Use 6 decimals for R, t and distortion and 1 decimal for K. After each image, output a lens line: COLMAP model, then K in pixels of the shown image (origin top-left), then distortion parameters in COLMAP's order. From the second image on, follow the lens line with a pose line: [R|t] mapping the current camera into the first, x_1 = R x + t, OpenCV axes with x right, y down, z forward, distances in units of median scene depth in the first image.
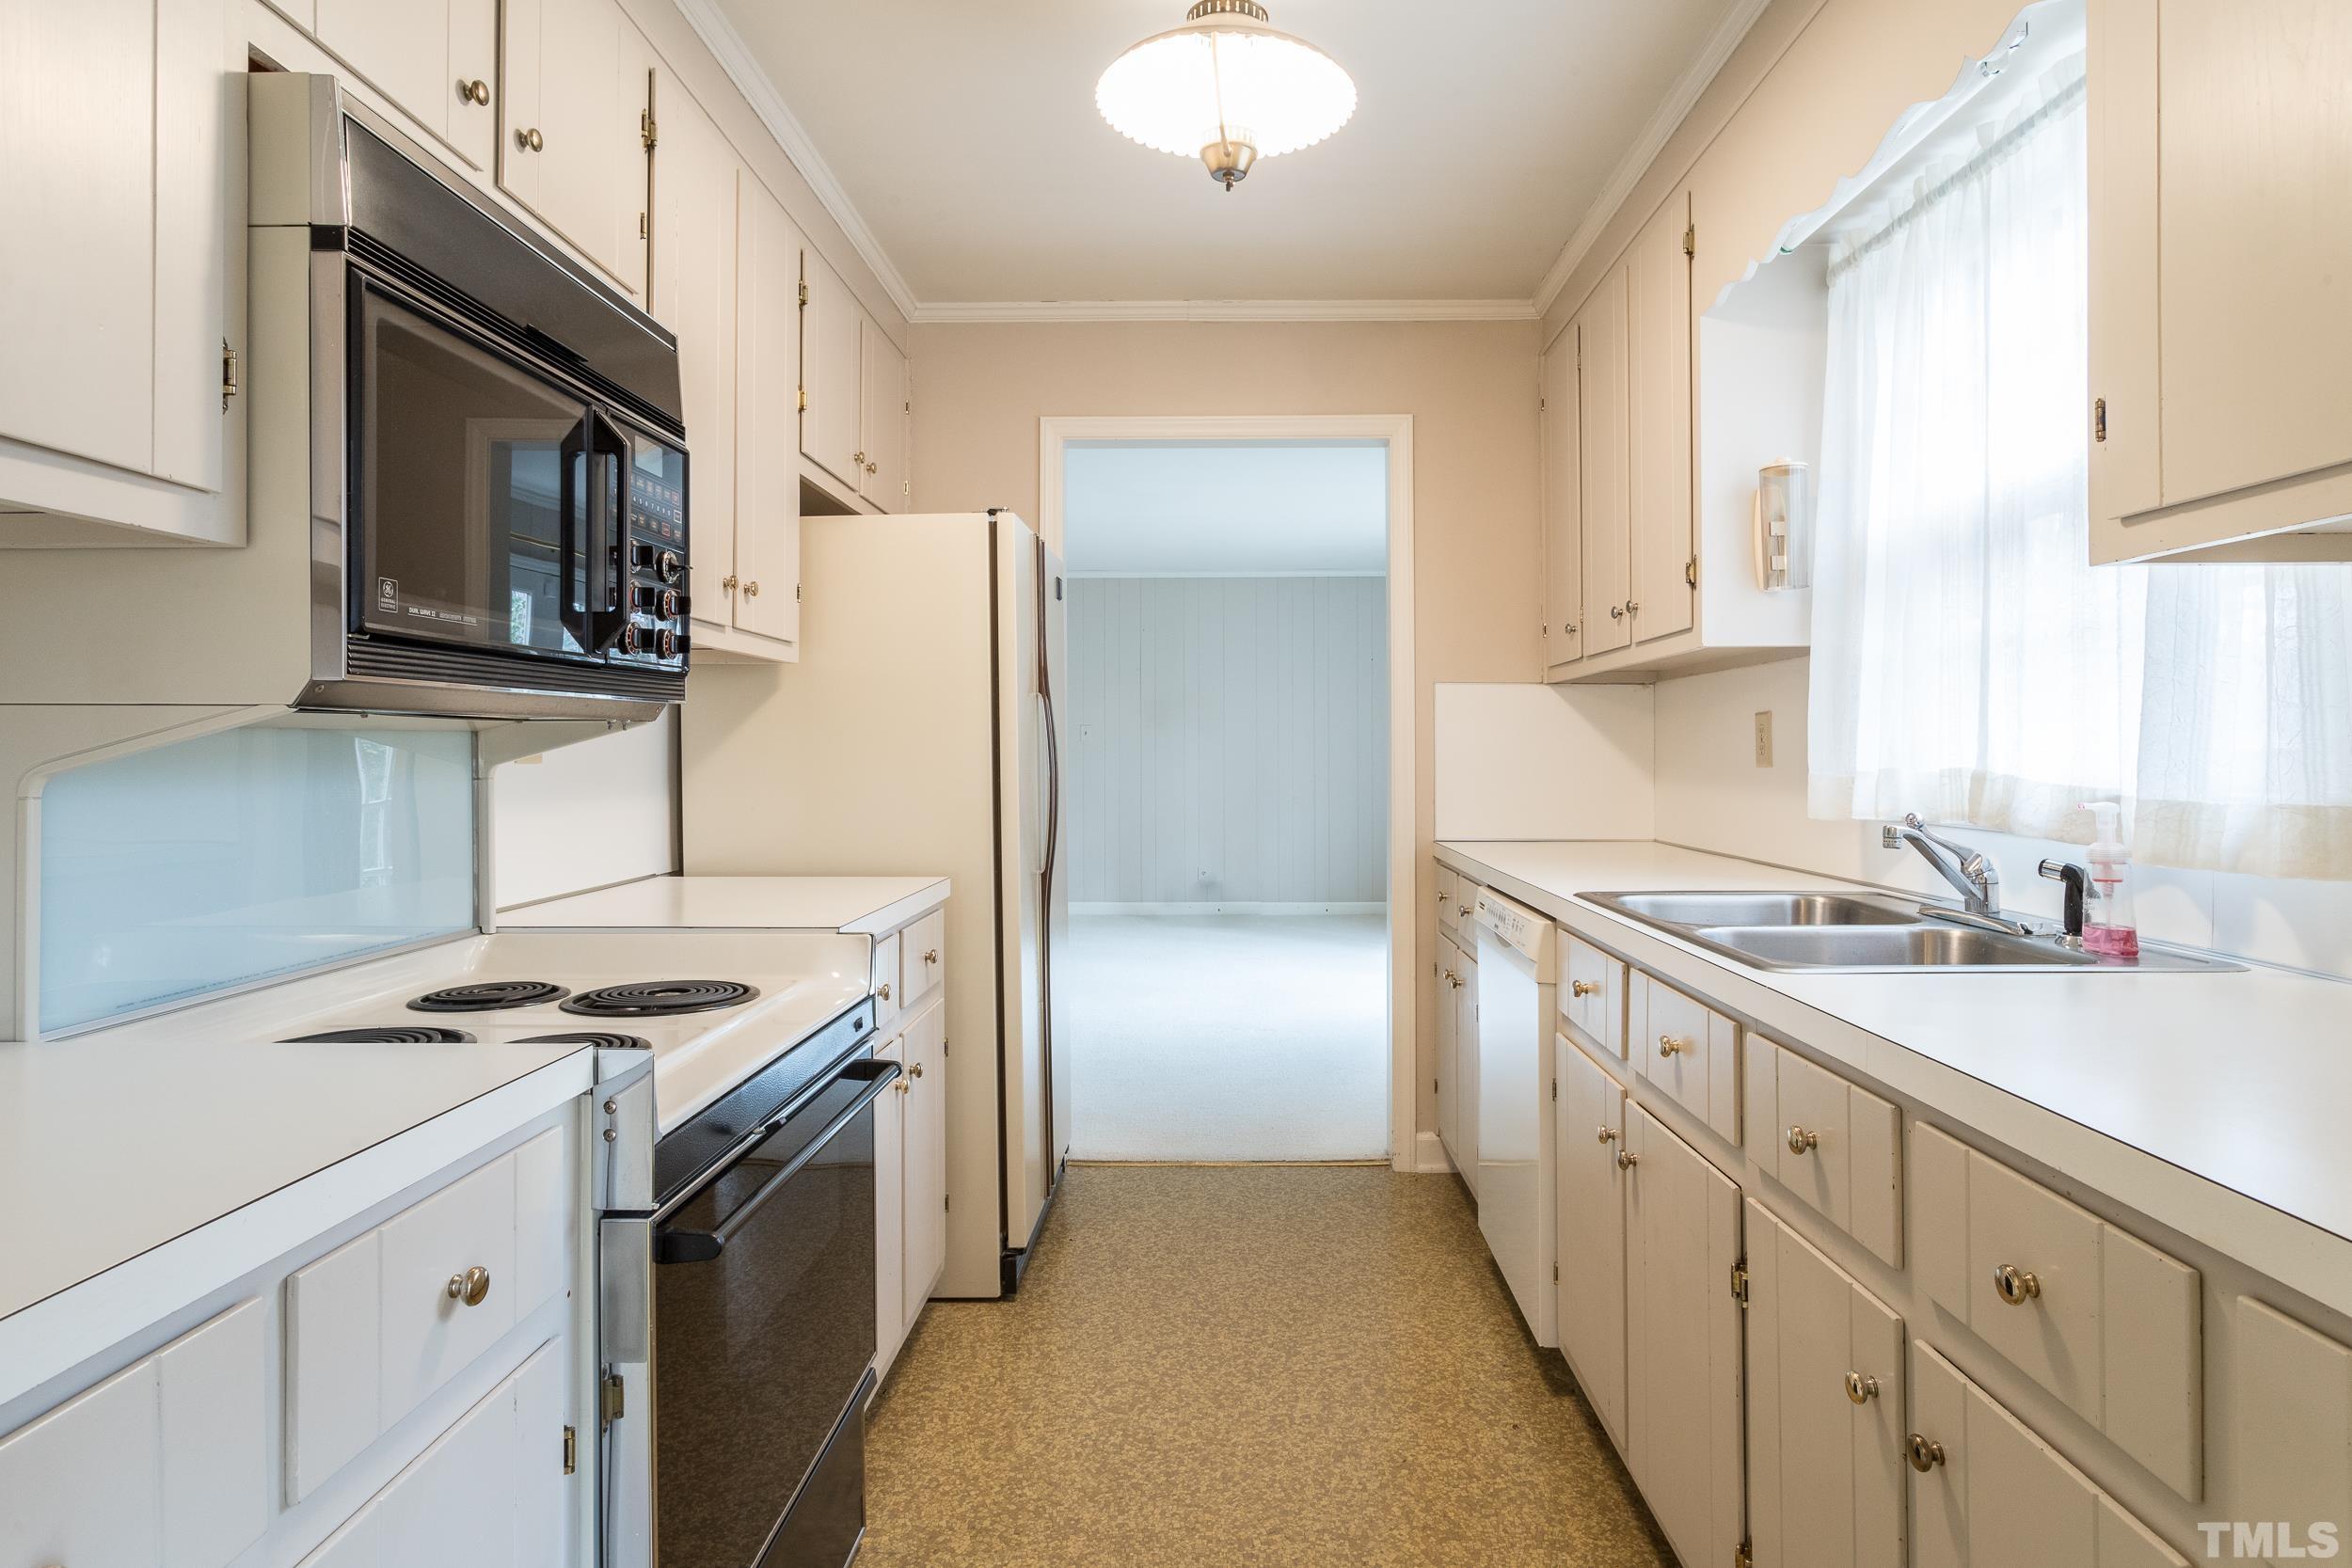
lens RADIAL K [[1269.9, 0, 1193.1], [0, 1269.9, 742.5], [0, 0, 1]] dist [-0.001868, 0.002397]
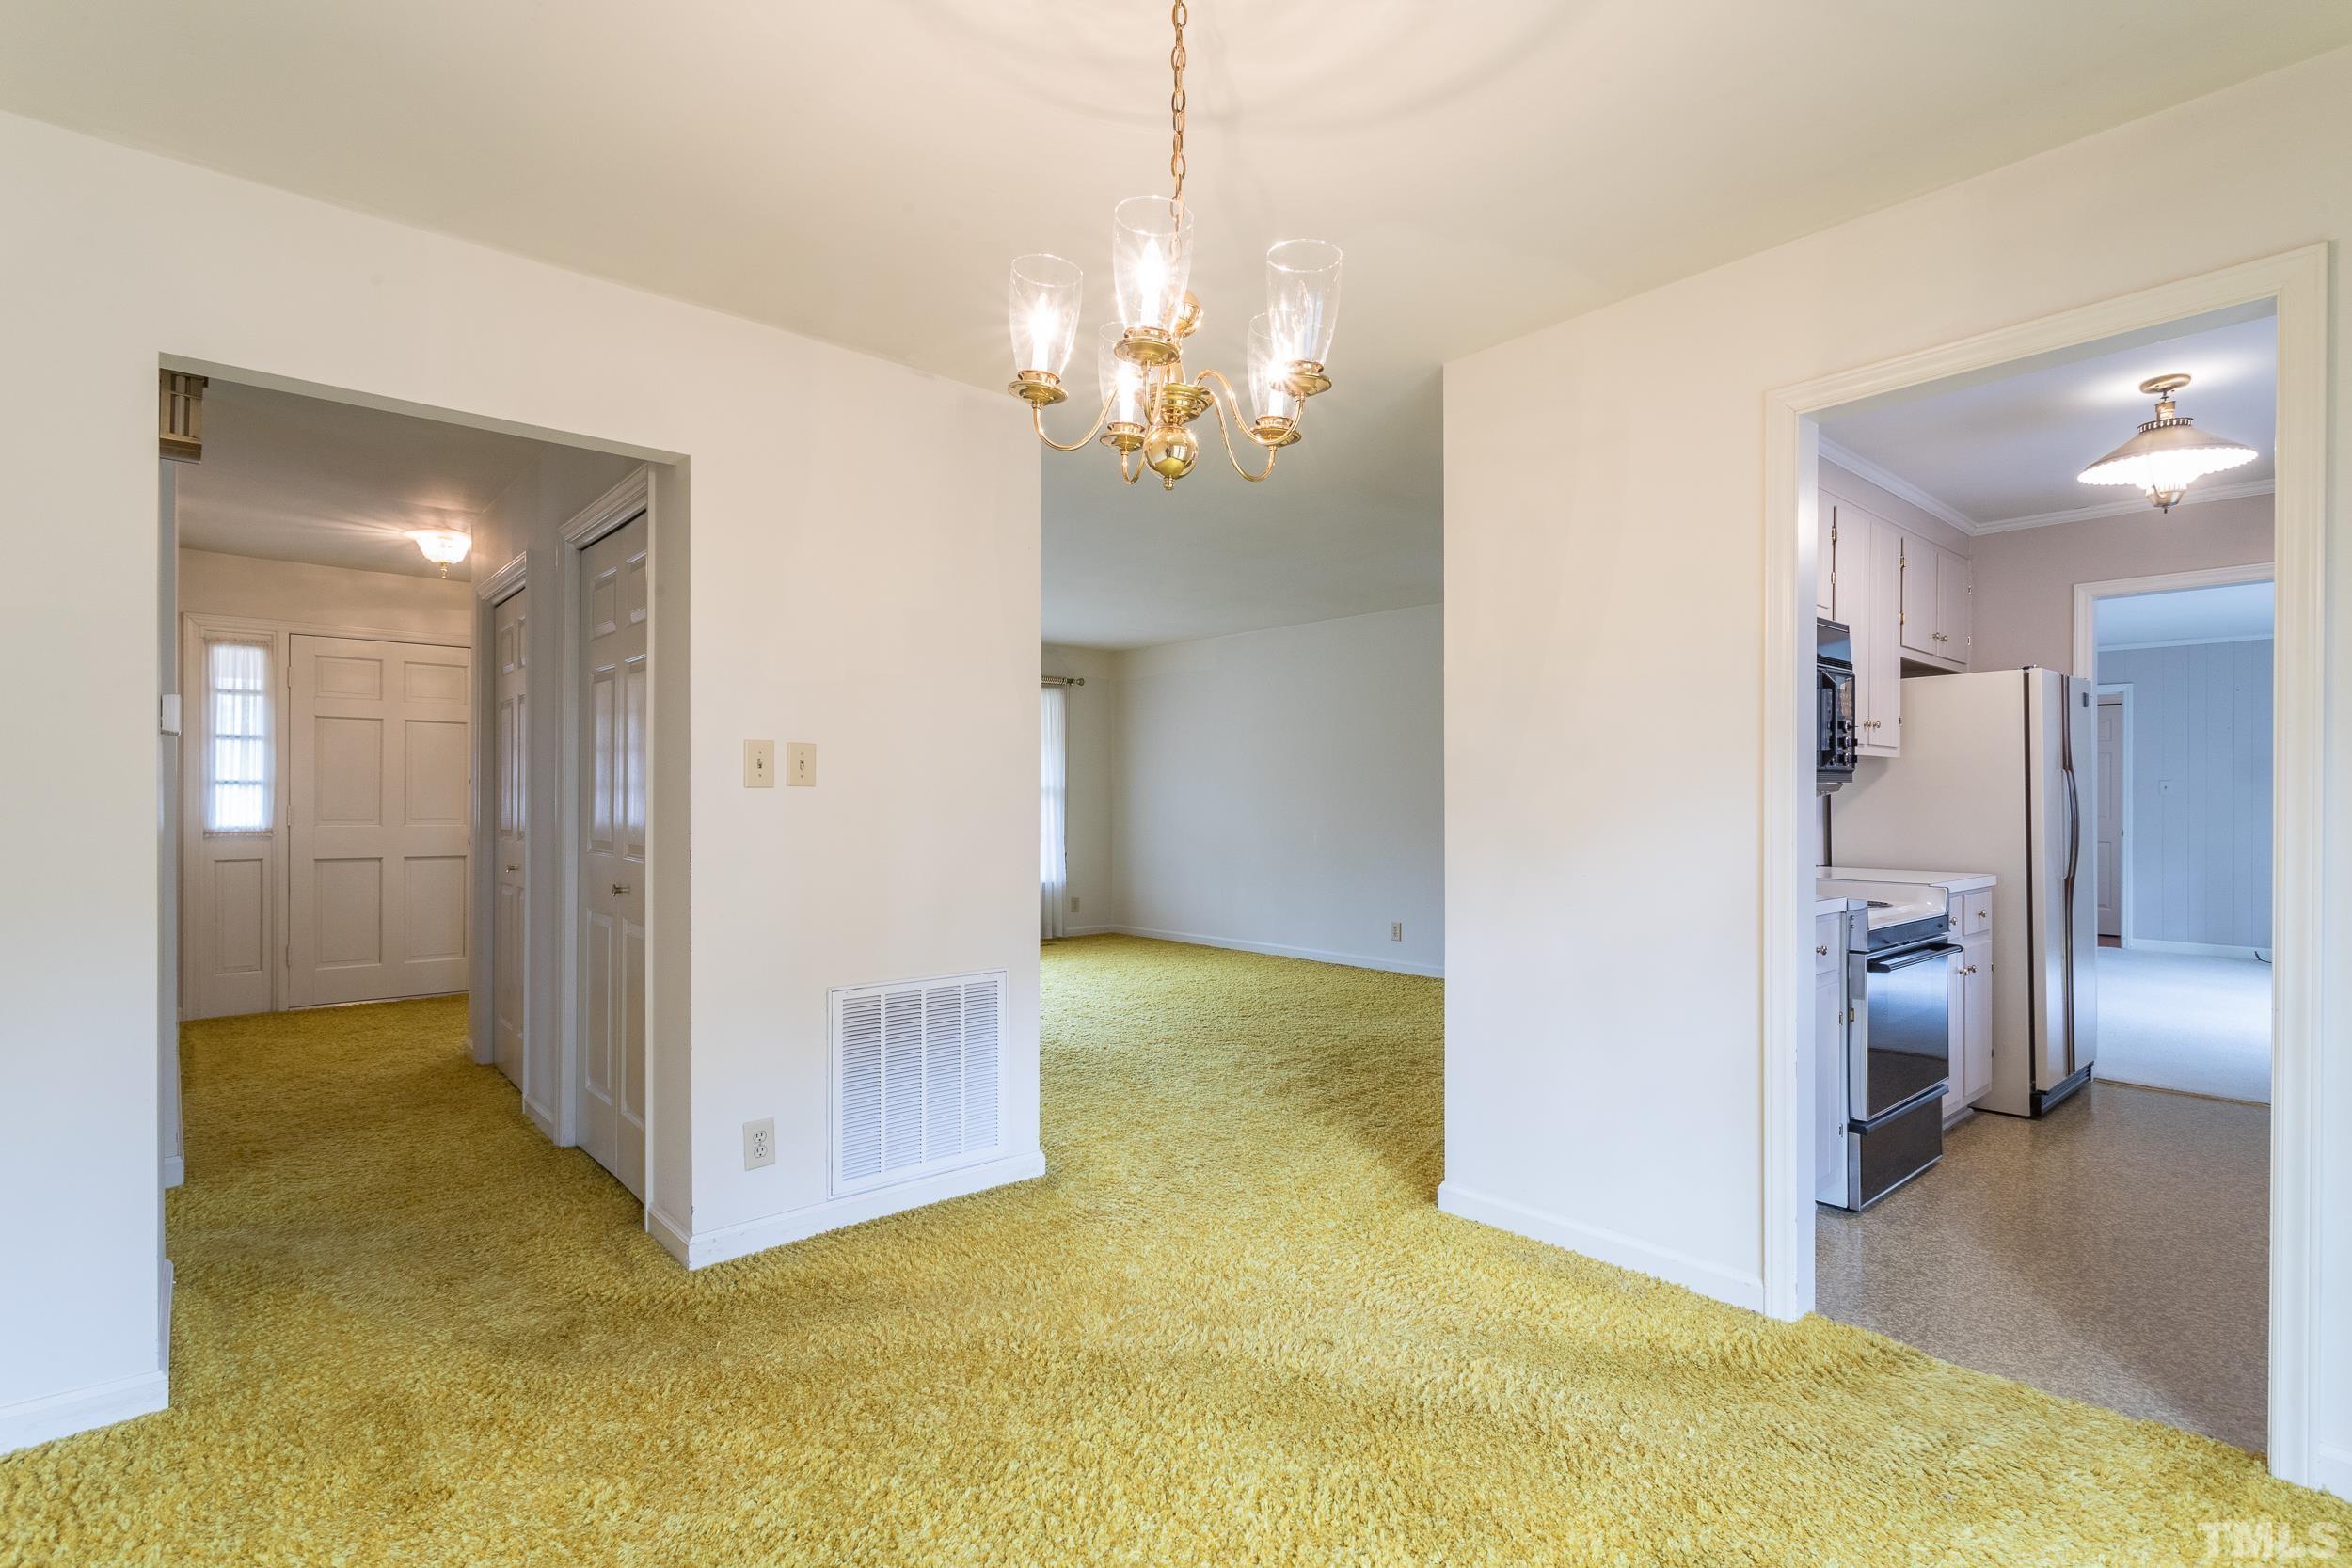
lens RADIAL K [[1128.7, 0, 1183.4], [0, 1128.7, 795.5], [0, 0, 1]] dist [0.001900, -0.001490]
pose [[0.672324, 0.002537, -0.740253, 0.251620], [-0.001044, 0.999996, 0.002478, -0.009373], [0.740256, -0.000893, 0.672324, -1.064583]]
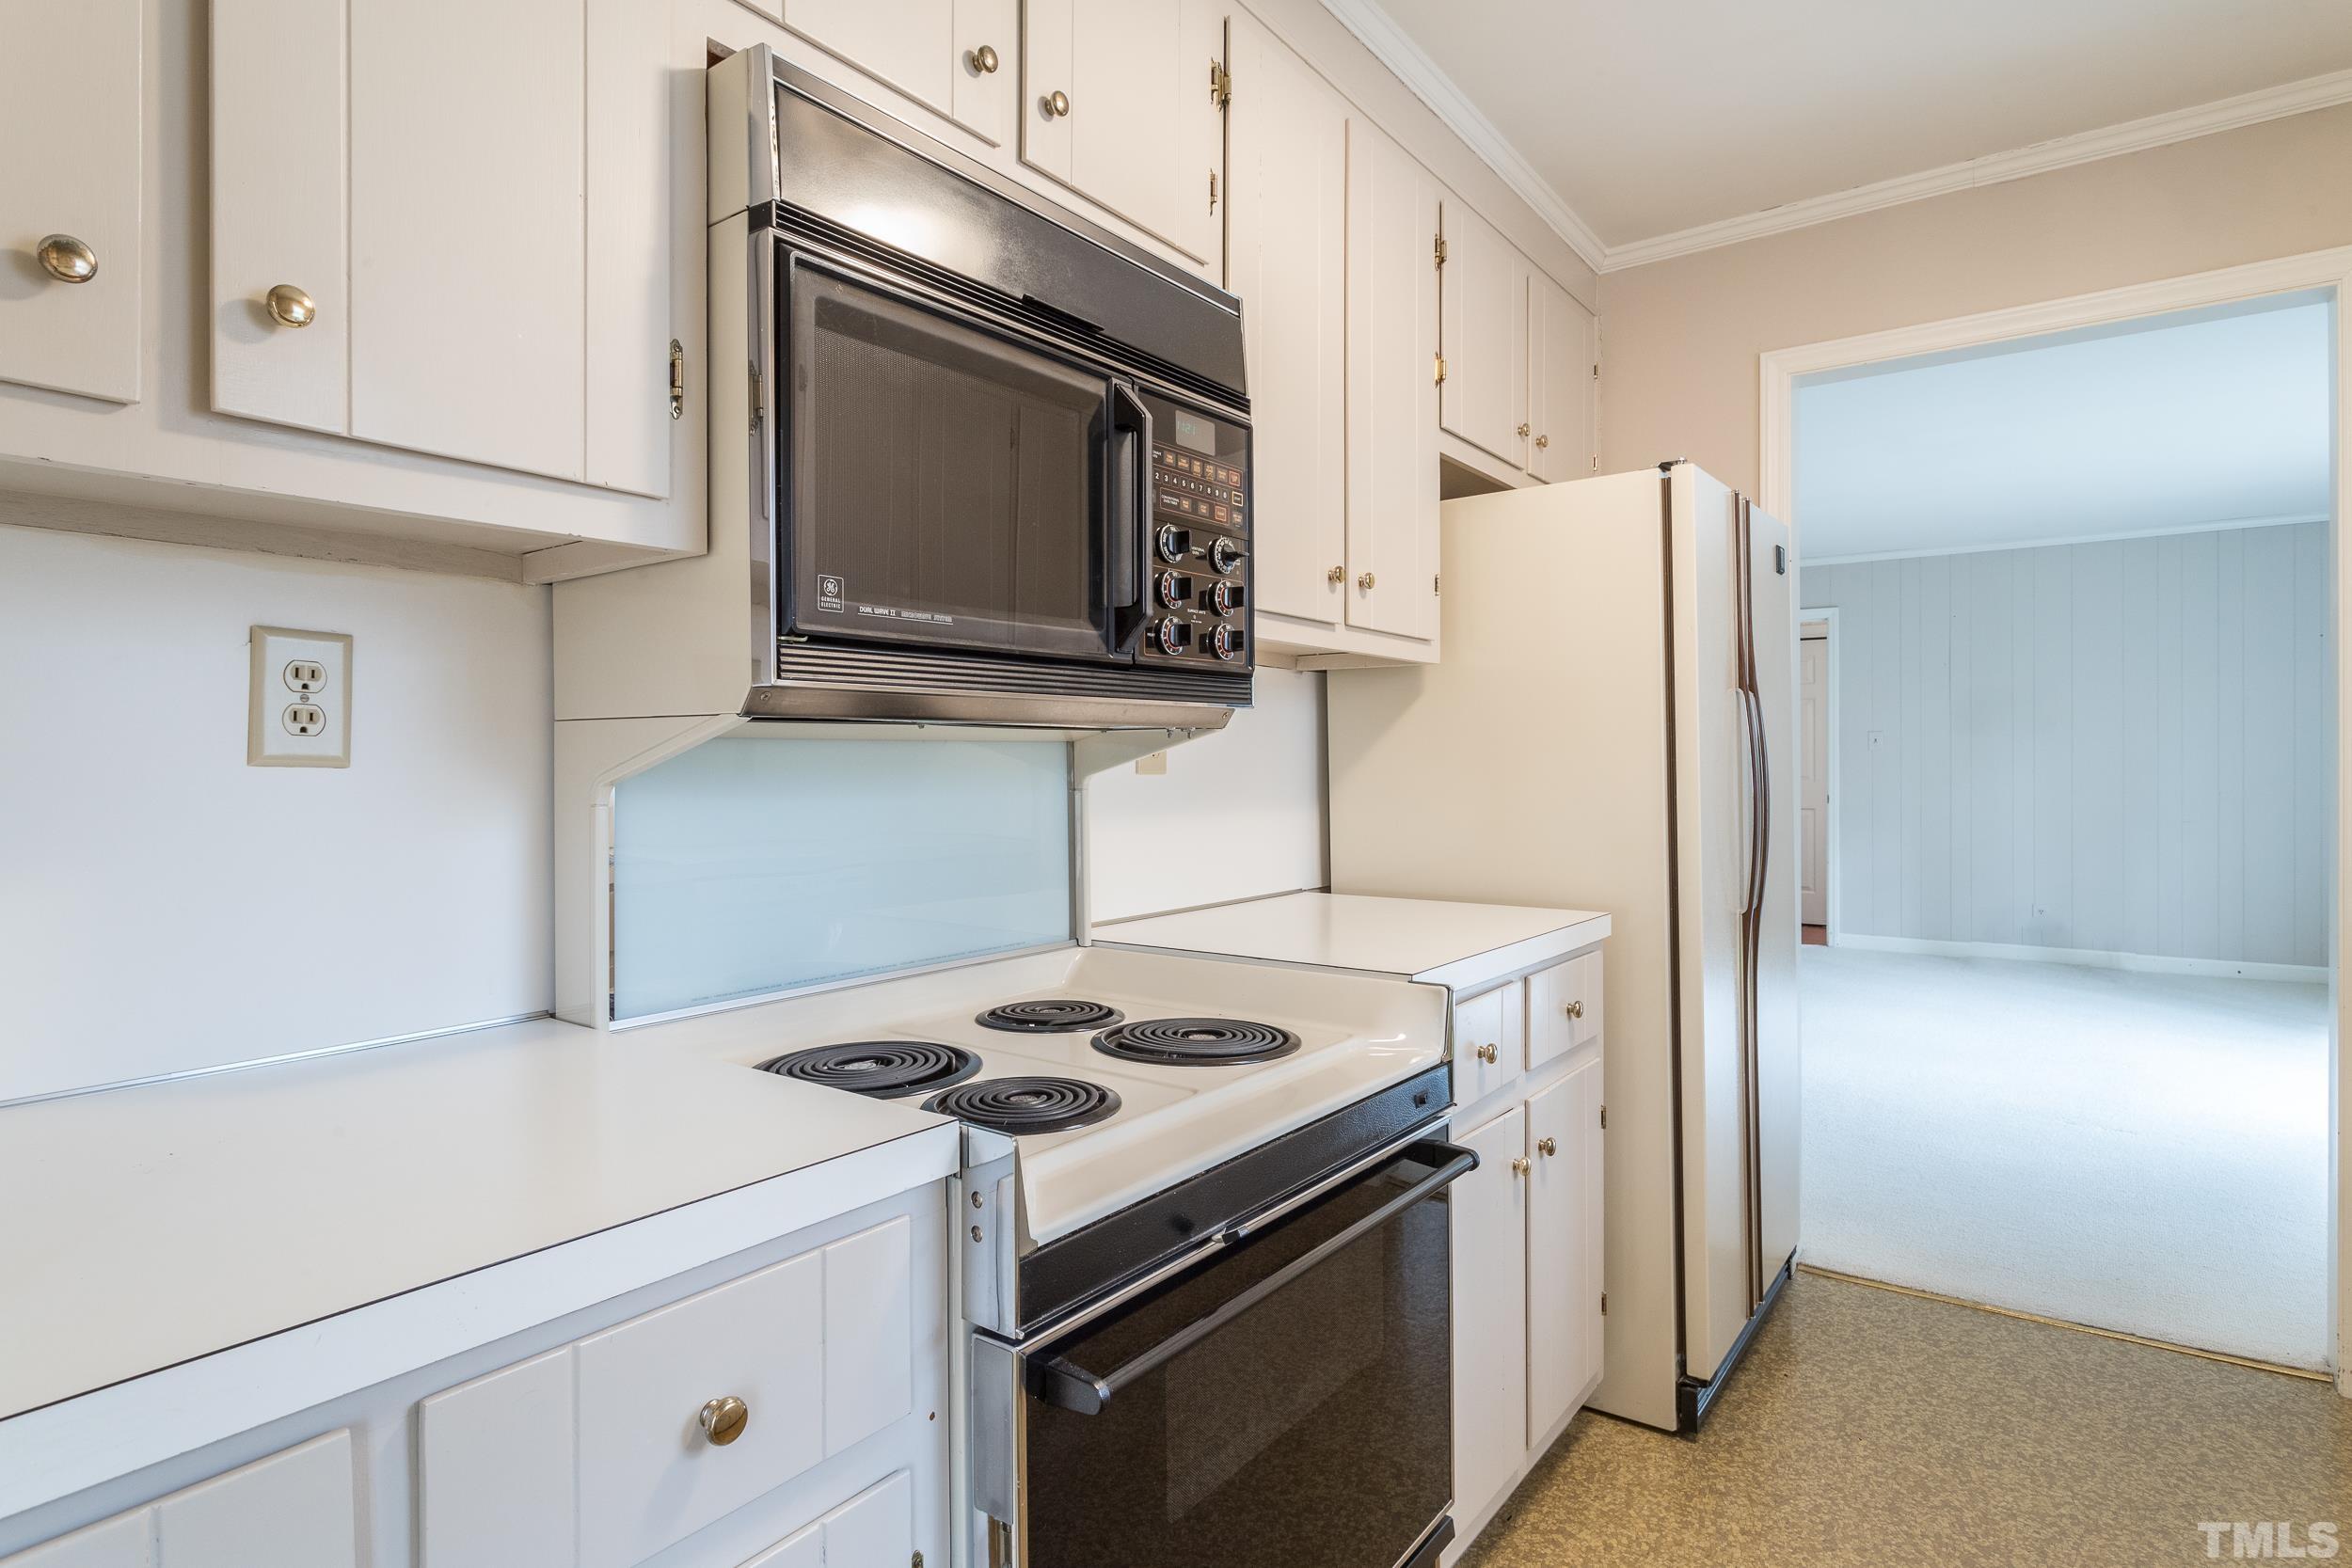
lens RADIAL K [[1218.5, 0, 1200.6], [0, 1218.5, 766.7], [0, 0, 1]] dist [-0.007477, 0.003551]
pose [[0.819070, 0.000552, -0.573693, 0.052720], [0.005506, 0.999946, 0.008822, 0.002178], [0.573667, -0.010385, 0.819023, 0.224199]]
